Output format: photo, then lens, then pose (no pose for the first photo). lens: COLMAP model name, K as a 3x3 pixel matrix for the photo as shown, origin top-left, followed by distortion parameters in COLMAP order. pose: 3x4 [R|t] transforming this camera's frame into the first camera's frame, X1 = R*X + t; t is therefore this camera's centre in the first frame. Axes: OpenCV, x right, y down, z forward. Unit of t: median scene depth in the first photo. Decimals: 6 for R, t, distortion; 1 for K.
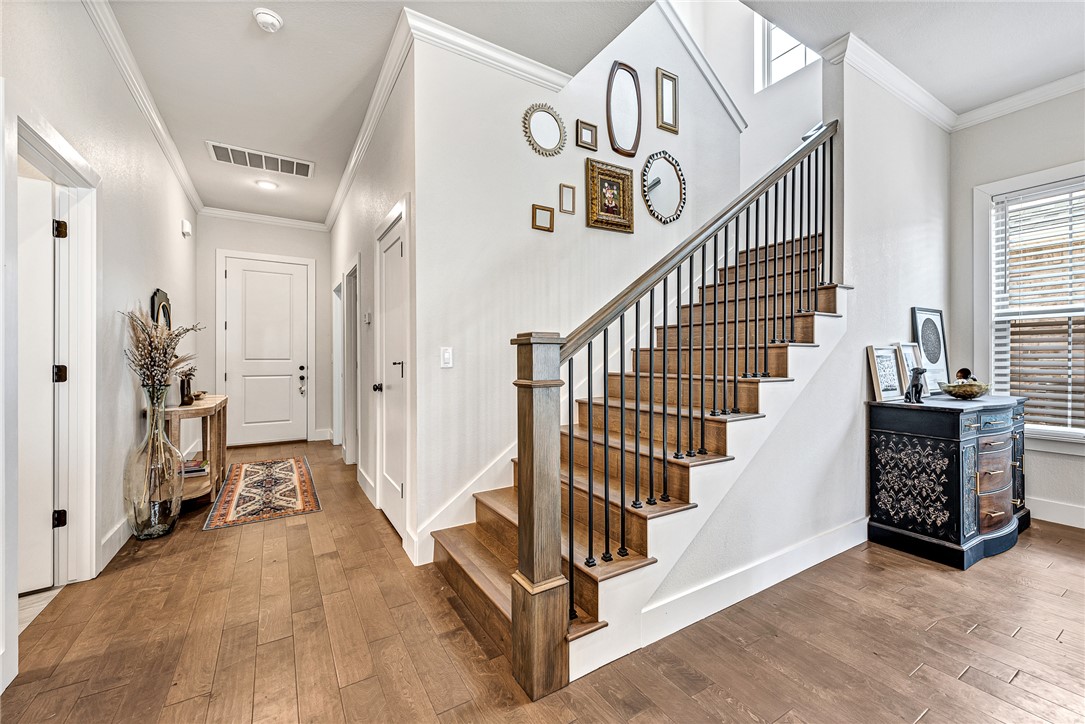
lens RADIAL K [[432.0, 0, 538.9], [0, 432.0, 360.1], [0, 0, 1]] dist [0.005759, -0.001841]
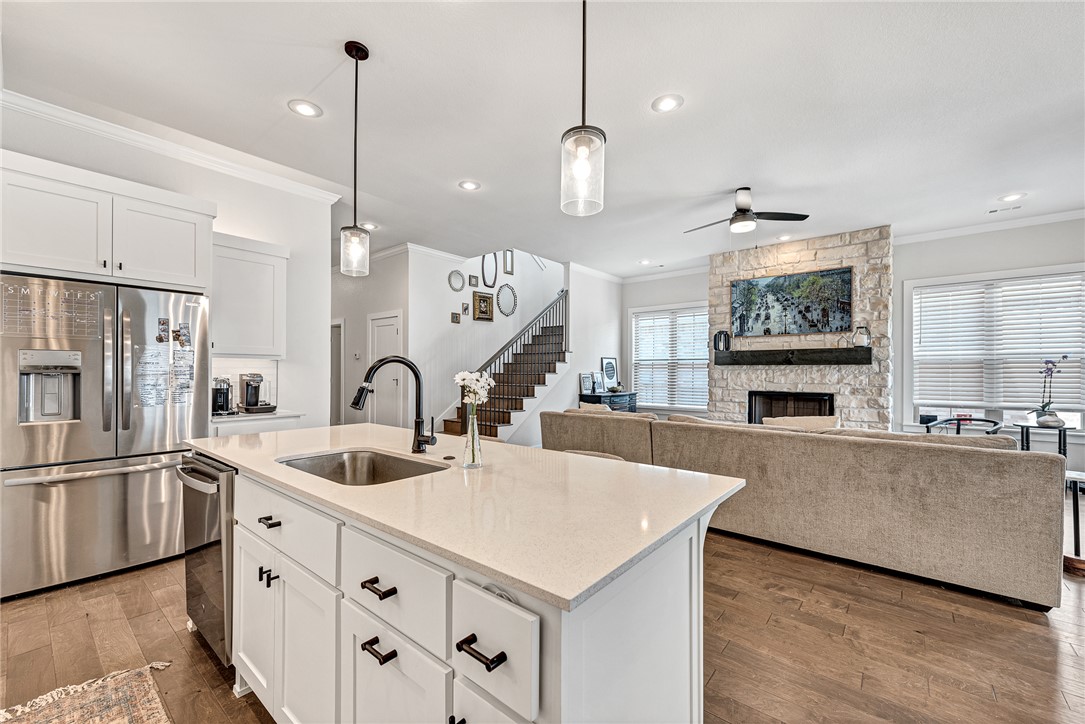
lens RADIAL K [[432.0, 0, 544.5], [0, 432.0, 372.2], [0, 0, 1]] dist [0.005759, -0.001841]
pose [[0.942801, 0.006611, 0.333290, -0.299366], [-0.005055, 0.999972, -0.005536, -0.020511], [-0.333317, 0.003535, 0.942808, -1.301227]]
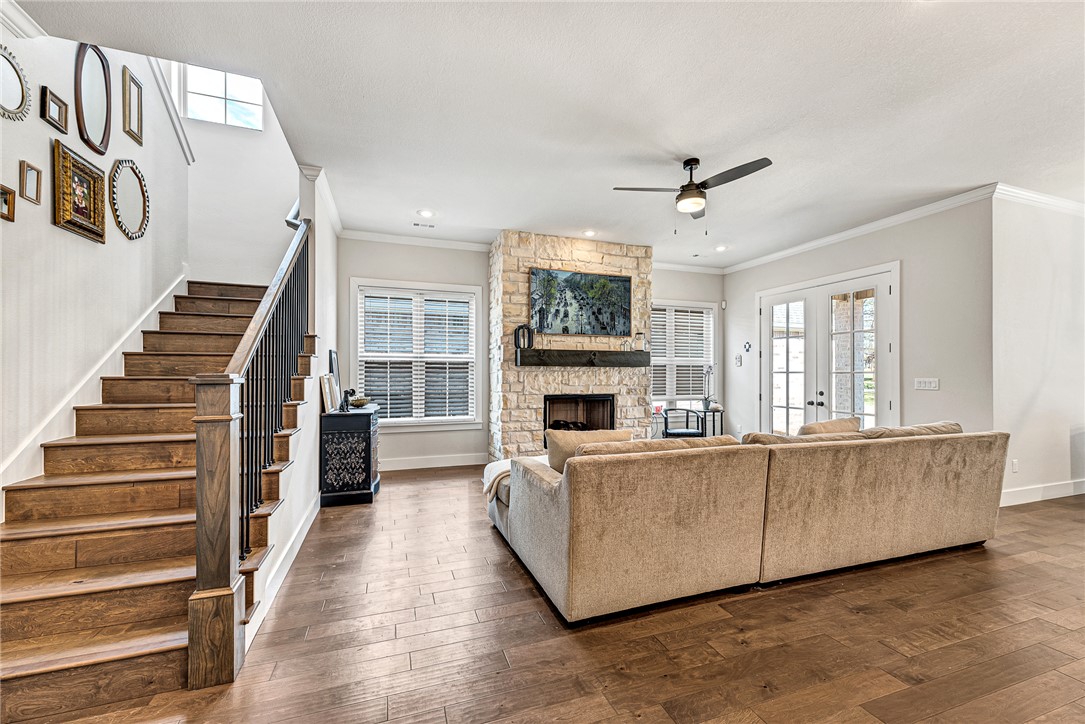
lens RADIAL K [[432.0, 0, 544.3], [0, 432.0, 375.5], [0, 0, 1]] dist [0.005759, -0.001841]
pose [[0.202117, 0.002342, 0.979358, -0.486967], [0.003368, 0.999990, -0.003086, -0.025453], [-0.979355, 0.003922, 0.202107, -0.043165]]
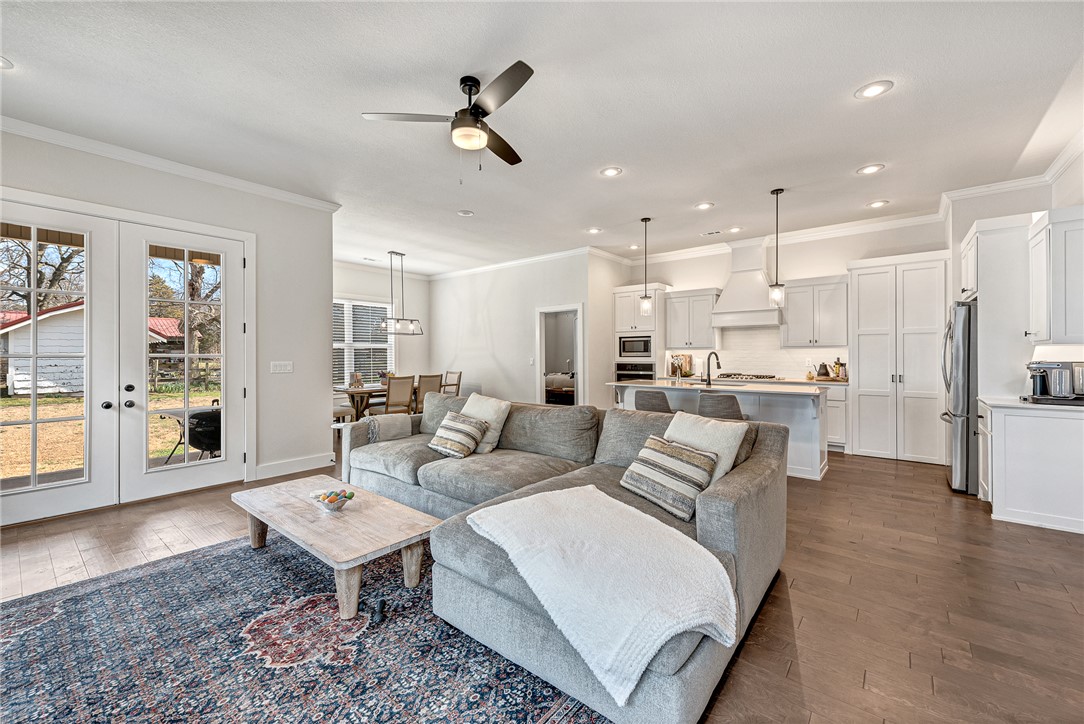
lens RADIAL K [[431.6, 0, 537.8], [0, 431.6, 355.1], [0, 0, 1]] dist [0.005759, -0.001841]
pose [[-0.945514, 0.007686, -0.325492, 0.942551], [0.005185, 0.999950, 0.008552, -0.048093], [0.325541, 0.006398, -0.945506, 0.718078]]
